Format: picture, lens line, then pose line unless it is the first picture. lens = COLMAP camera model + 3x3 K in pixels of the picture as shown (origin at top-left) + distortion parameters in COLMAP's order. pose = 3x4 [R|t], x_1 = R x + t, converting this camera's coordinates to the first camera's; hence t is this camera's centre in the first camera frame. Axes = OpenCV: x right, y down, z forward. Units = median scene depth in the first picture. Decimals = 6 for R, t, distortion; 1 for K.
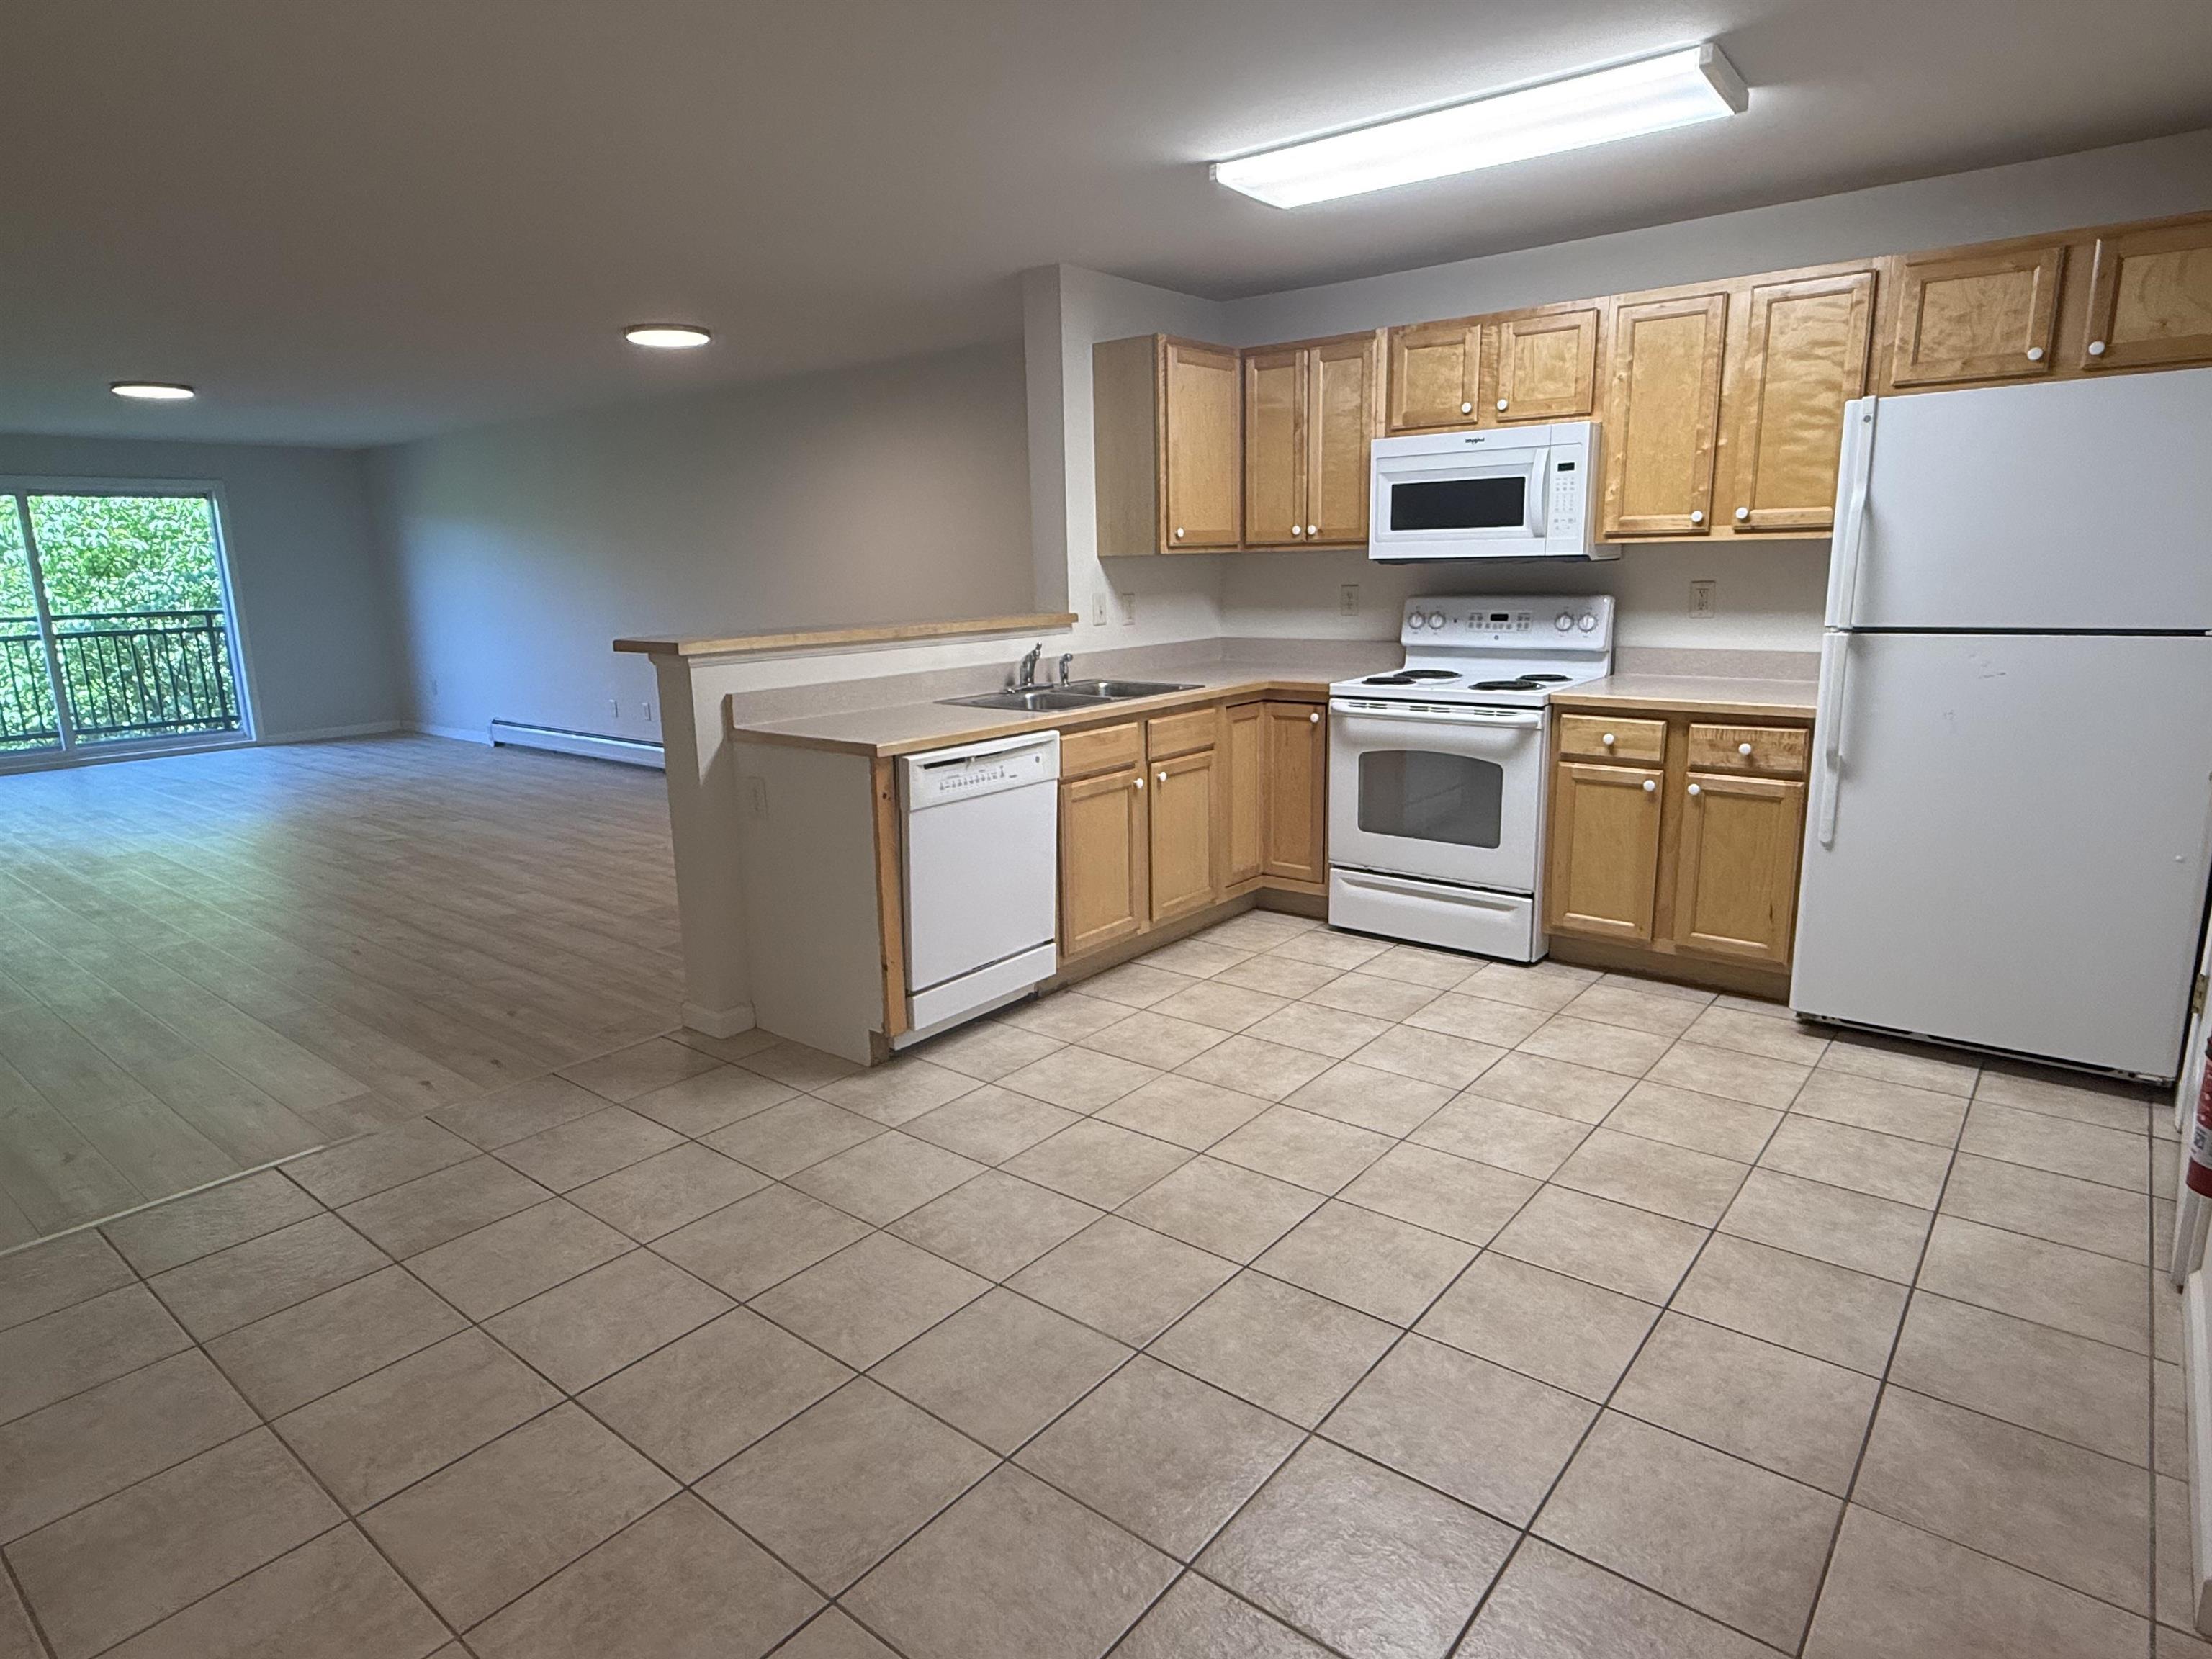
lens RADIAL K [[1261.1, 0, 1092.7], [0, 1261.1, 825.3], [0, 0, 1]] dist [0.004770, 0.003108]
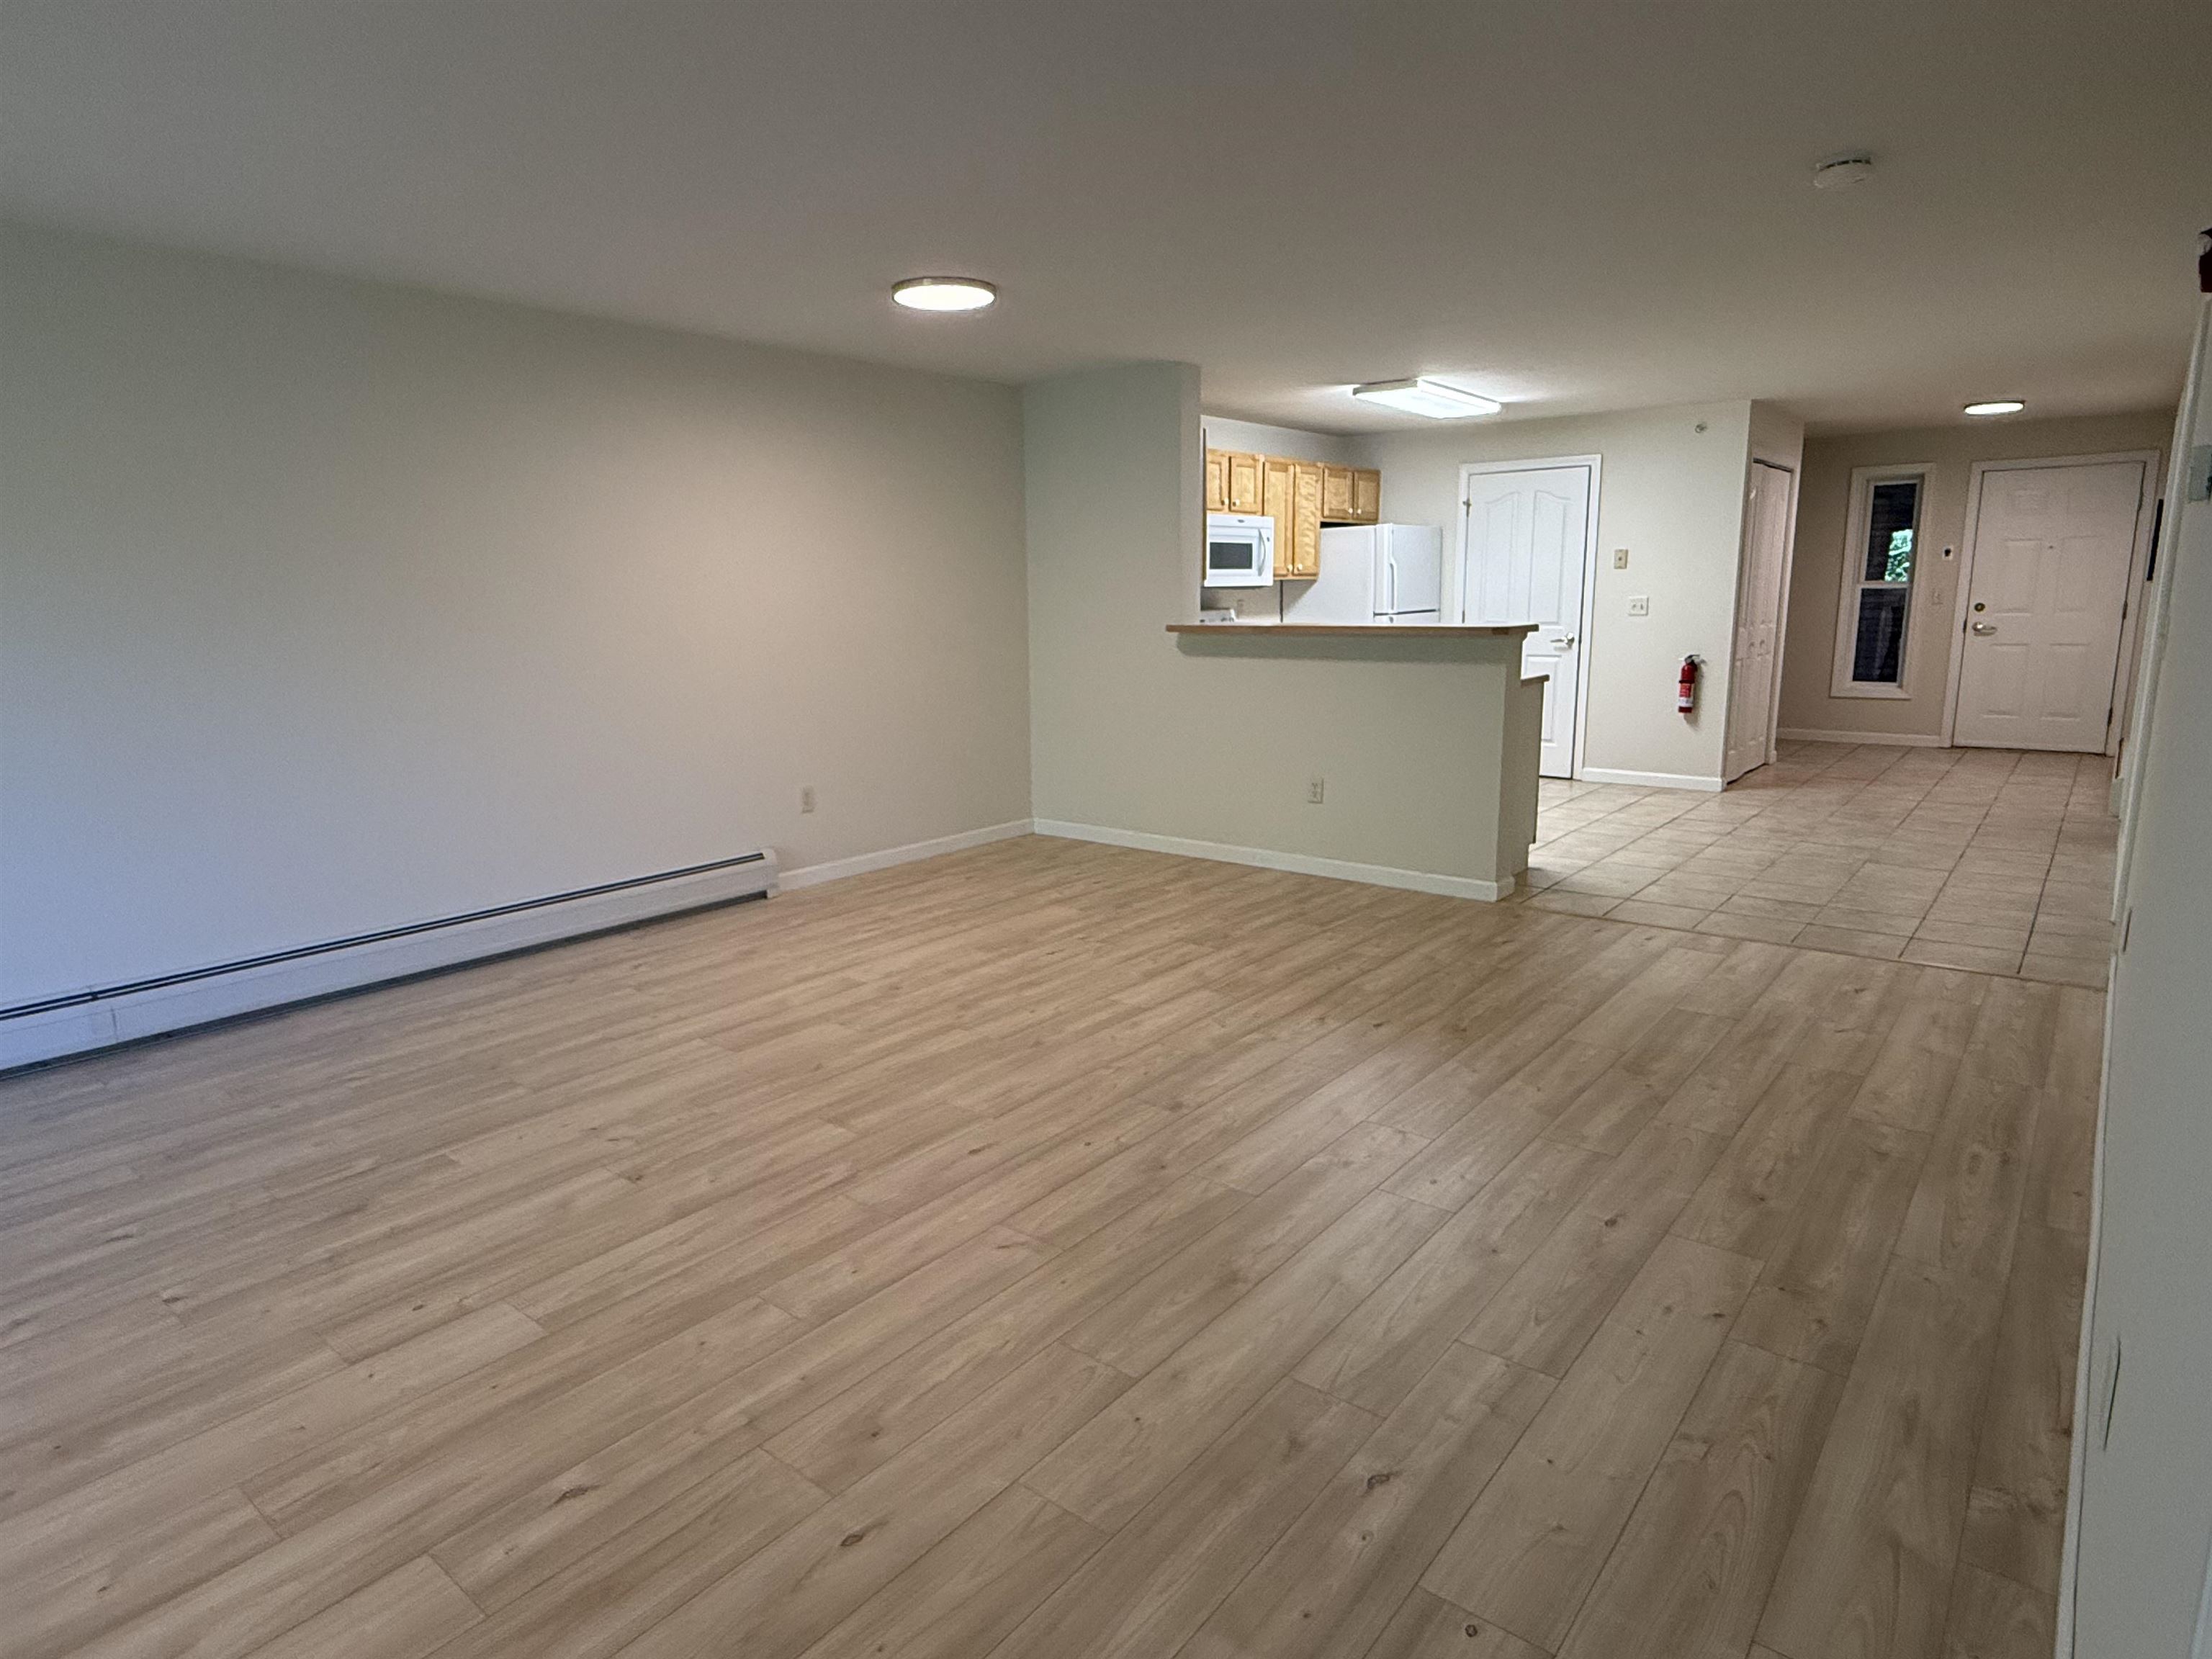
lens RADIAL K [[1261.1, 0, 1092.7], [0, 1261.1, 825.3], [0, 0, 1]] dist [0.004770, 0.003108]
pose [[-0.013679, -0.165277, 0.986152, -1.456821], [0.218538, 0.961907, 0.164245, -0.217637], [-0.975733, 0.217758, 0.022961, 1.196257]]
